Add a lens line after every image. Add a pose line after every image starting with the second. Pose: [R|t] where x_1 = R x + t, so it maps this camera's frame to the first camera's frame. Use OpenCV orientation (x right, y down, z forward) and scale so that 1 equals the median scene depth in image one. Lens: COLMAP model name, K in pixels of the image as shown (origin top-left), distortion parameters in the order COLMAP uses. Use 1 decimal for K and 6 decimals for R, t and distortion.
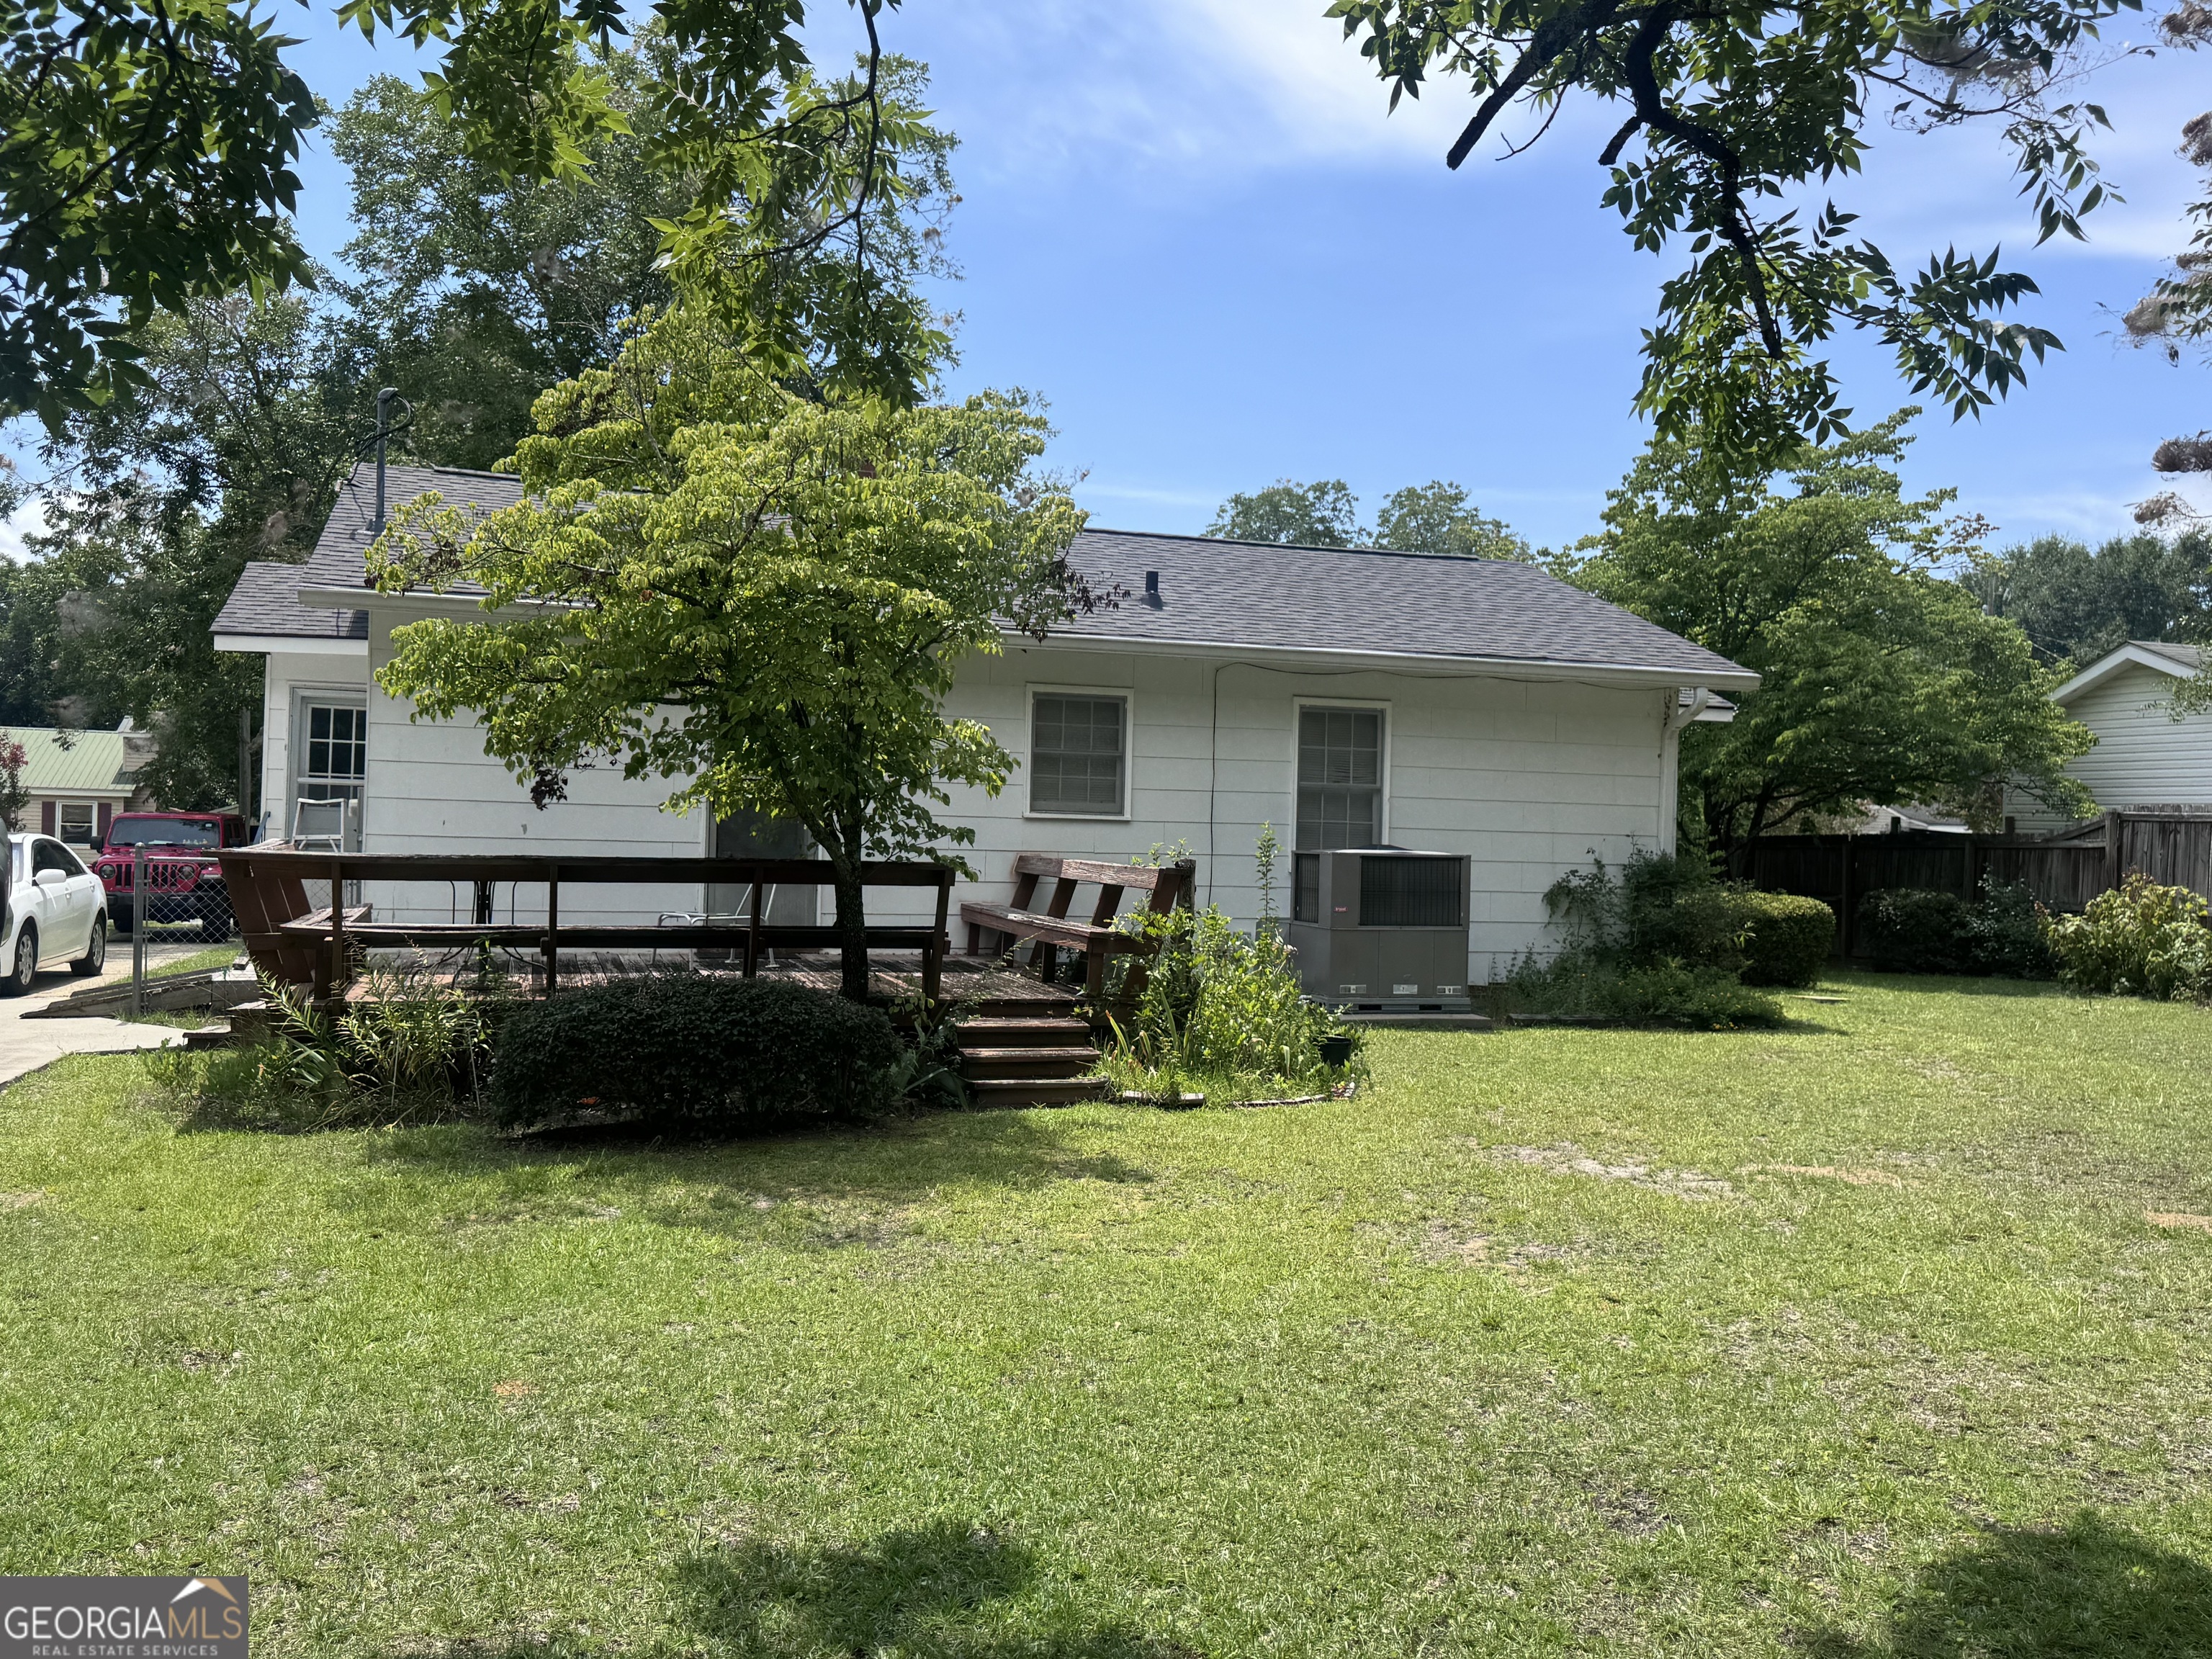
lens RADIAL K [[1797.5, 0, 1106.0], [0, 1797.5, 829.5], [0, 0, 1]] dist [0.001945, 0.001026]
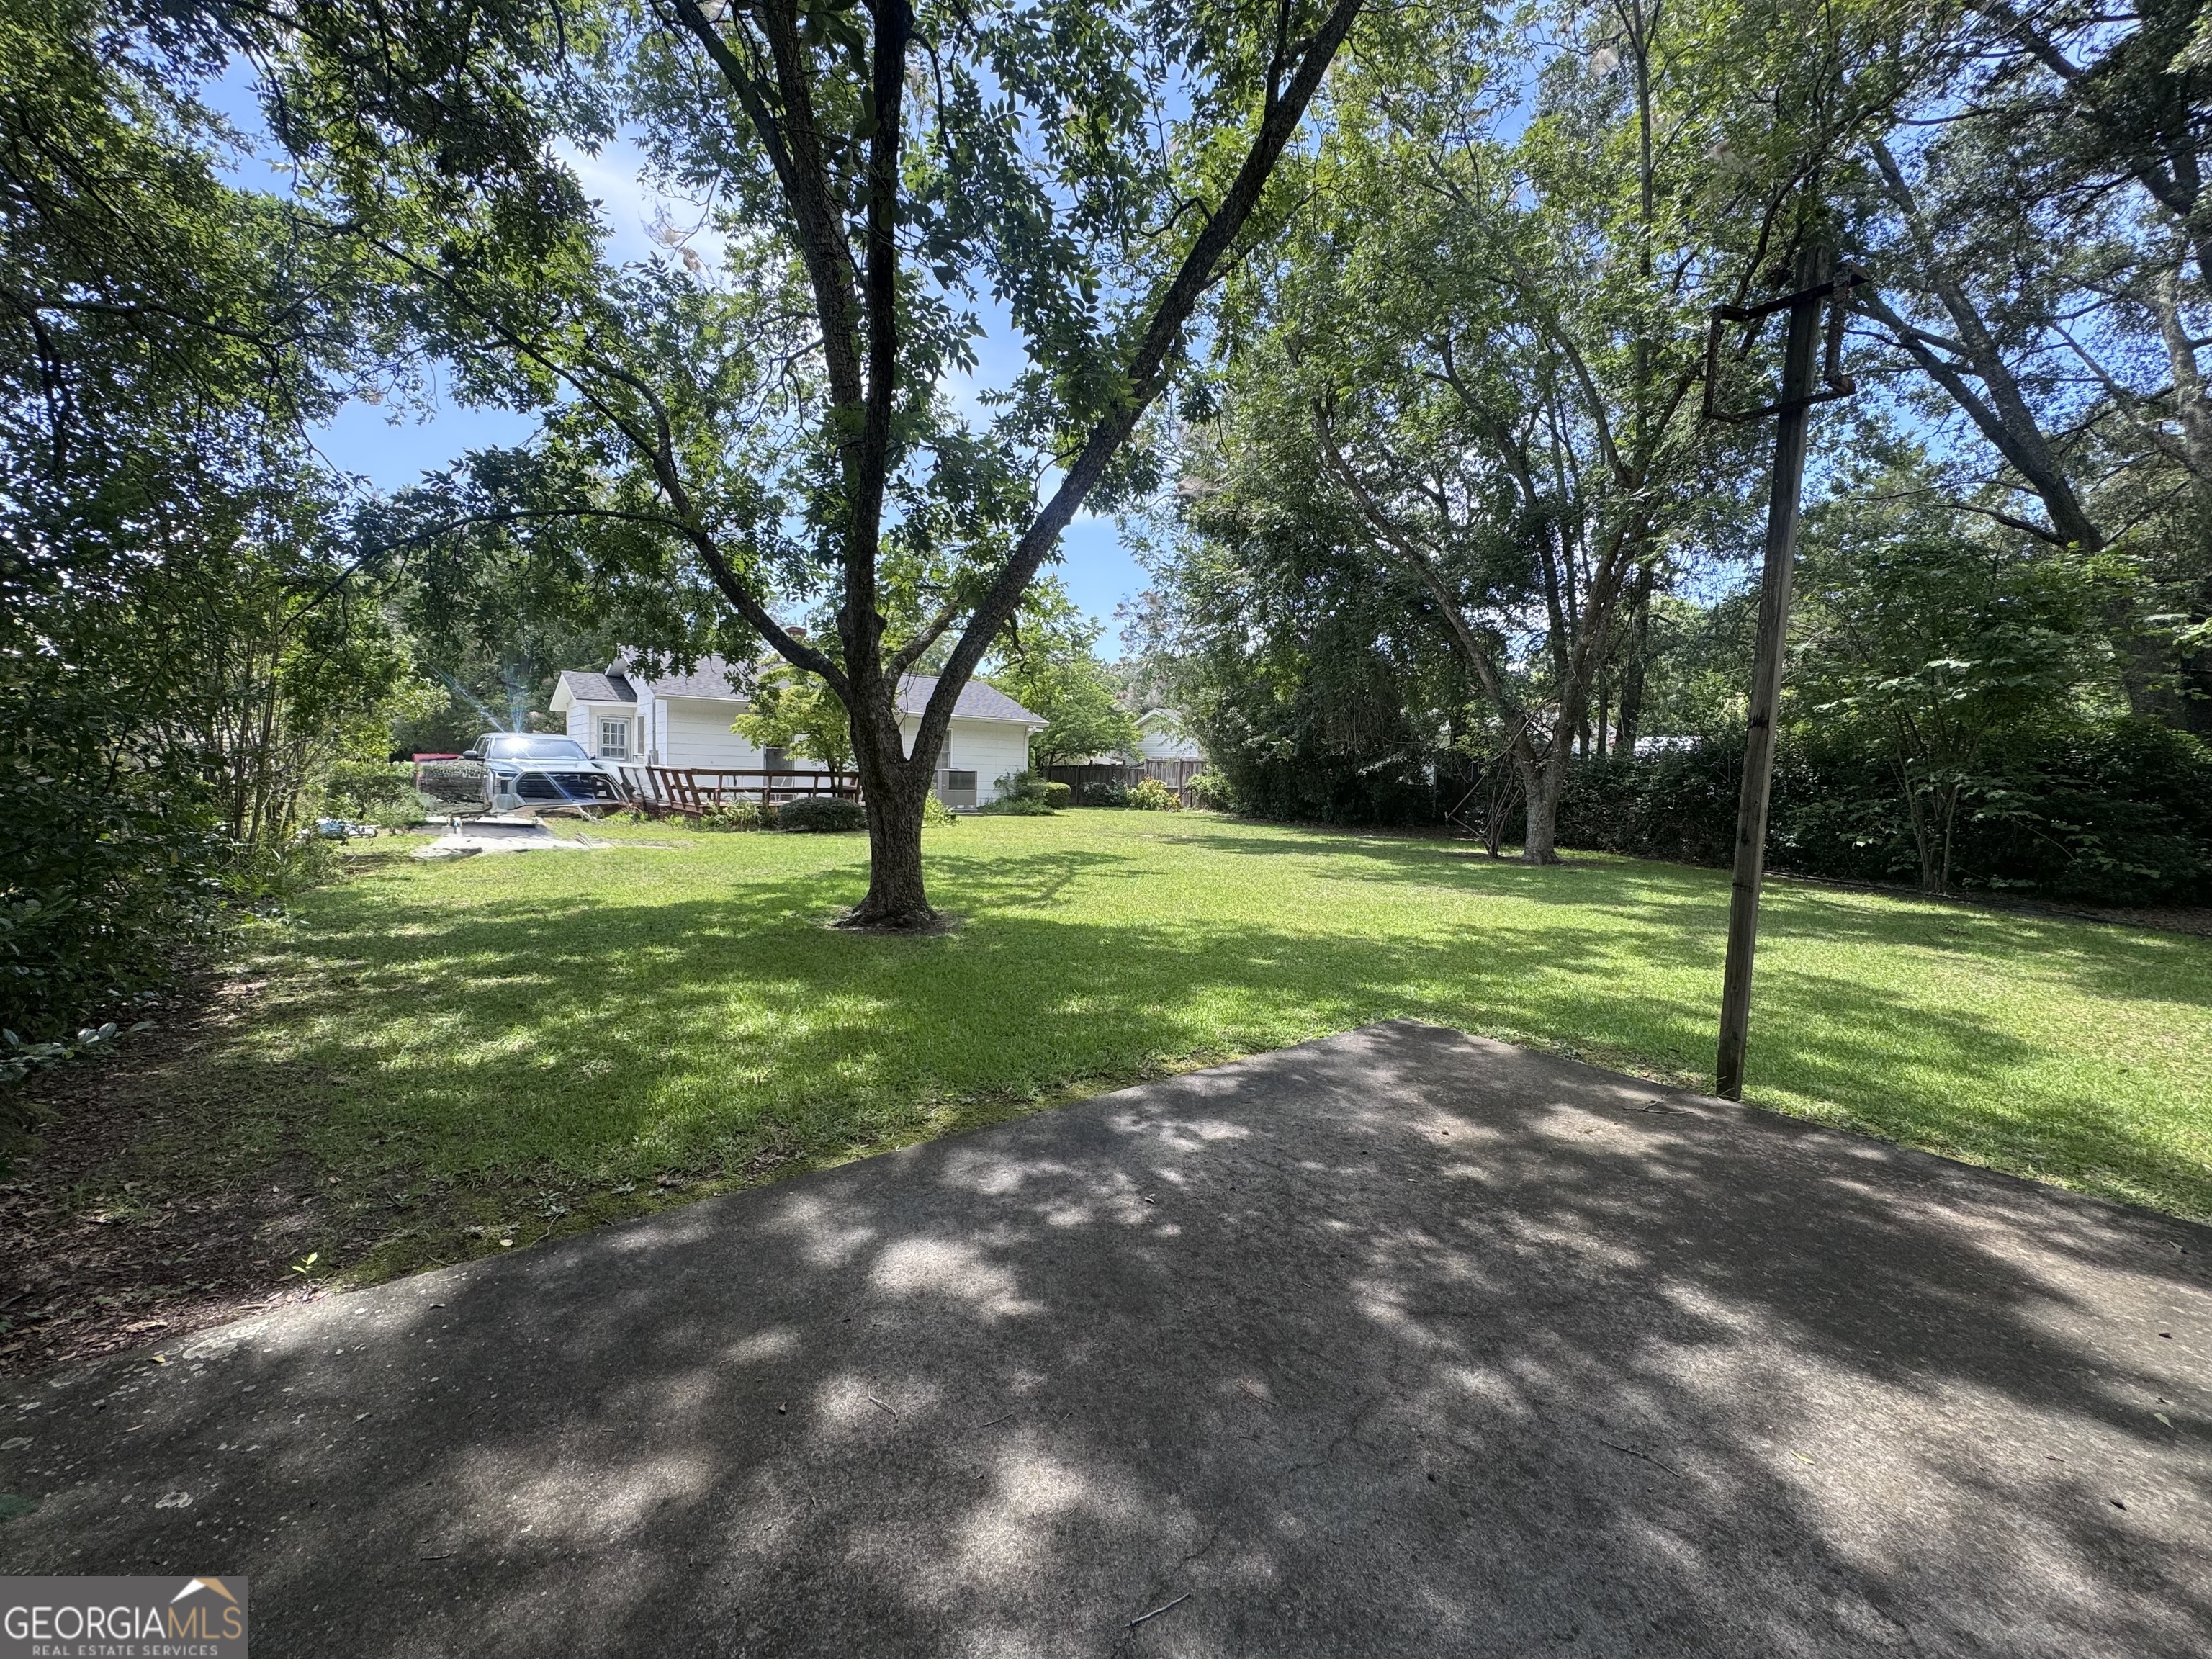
lens RADIAL K [[879.2, 0, 1102.1], [0, 879.2, 838.7], [0, 0, 1]] dist [-0.008408, 0.000241]
pose [[0.921005, -0.014785, 0.389271, -0.249585], [-0.024837, 0.995018, 0.096555, -0.026919], [-0.388759, -0.098596, 0.916049, -0.723687]]
